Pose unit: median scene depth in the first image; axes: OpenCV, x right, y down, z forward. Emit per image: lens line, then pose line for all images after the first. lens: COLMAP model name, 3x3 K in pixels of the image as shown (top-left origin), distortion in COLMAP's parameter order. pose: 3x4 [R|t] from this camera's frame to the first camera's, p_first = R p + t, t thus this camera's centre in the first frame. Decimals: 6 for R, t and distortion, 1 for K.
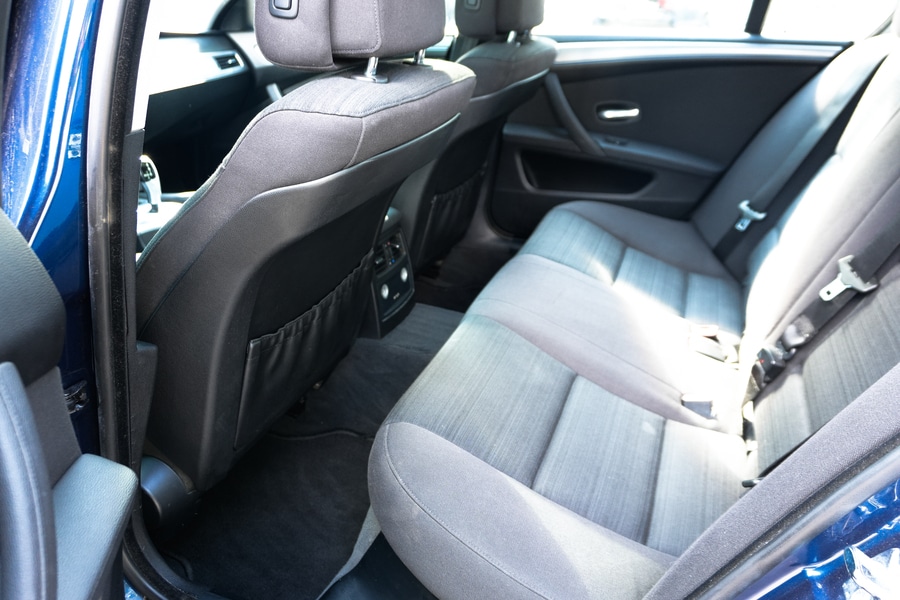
lens RADIAL K [[683.9, 0, 450.0], [0, 683.9, 300.0], [0, 0, 1]] dist [-0.008044, -0.005203]
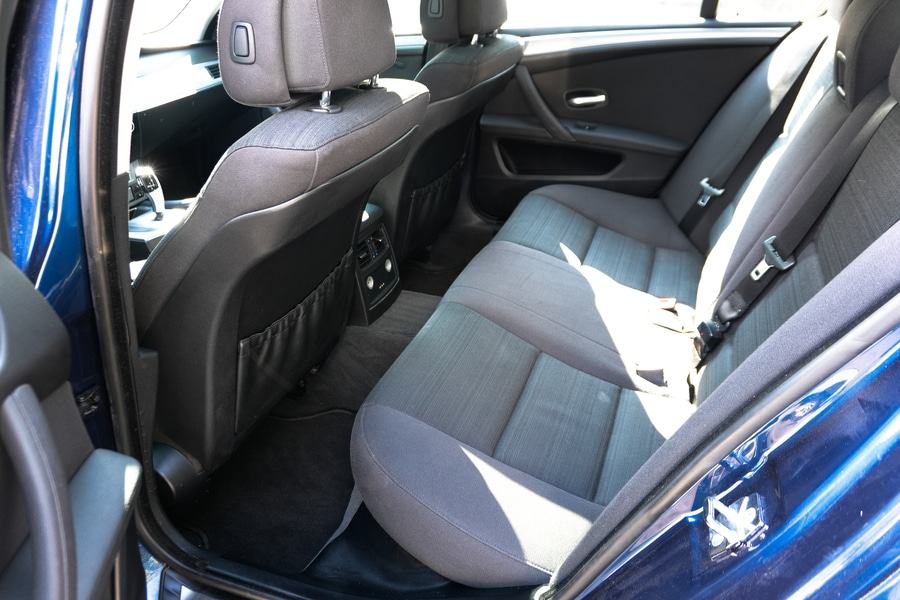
lens RADIAL K [[664.3, 0, 450.0], [0, 664.3, 300.0], [0, 0, 1]] dist [-0.008184, 0.003386]
pose [[0.998426, -0.051110, -0.023088, 0.070361], [0.052078, 0.997696, 0.043484, -0.030730], [0.020812, -0.044617, 0.998787, -0.081493]]
